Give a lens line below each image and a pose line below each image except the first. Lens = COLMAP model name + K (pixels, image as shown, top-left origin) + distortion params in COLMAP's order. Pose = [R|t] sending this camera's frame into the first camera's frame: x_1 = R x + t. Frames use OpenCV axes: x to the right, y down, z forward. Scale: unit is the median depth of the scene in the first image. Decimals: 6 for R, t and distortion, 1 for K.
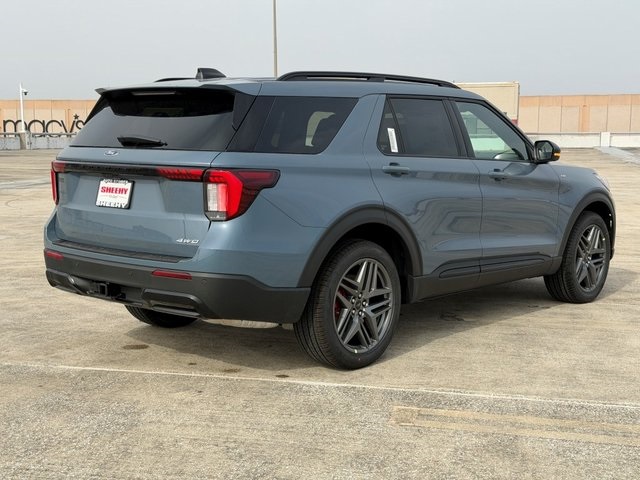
lens RADIAL K [[902.8, 0, 320.5], [0, 902.8, 239.3], [0, 0, 1]] dist [0.028302, 0.000000]
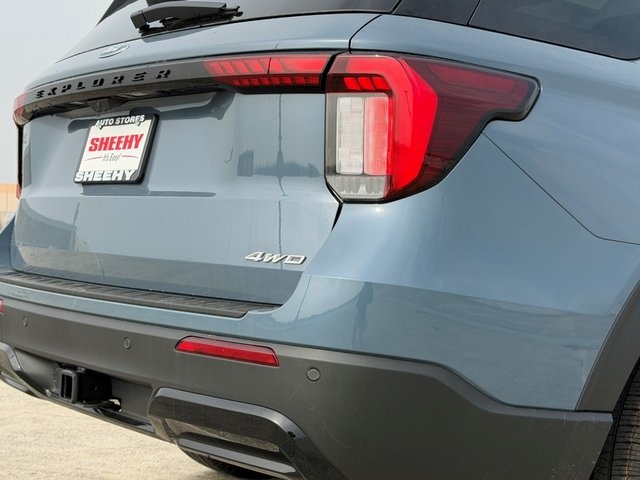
lens RADIAL K [[1006.2, 0, 322.5], [0, 1006.2, 240.0], [0, 0, 1]] dist [0.088822, 0.000000]
pose [[0.987238, 0.038239, -0.154592, -0.063460], [-0.055959, 0.992138, -0.111946, 0.036243], [0.149096, 0.119168, 0.981616, 0.578499]]
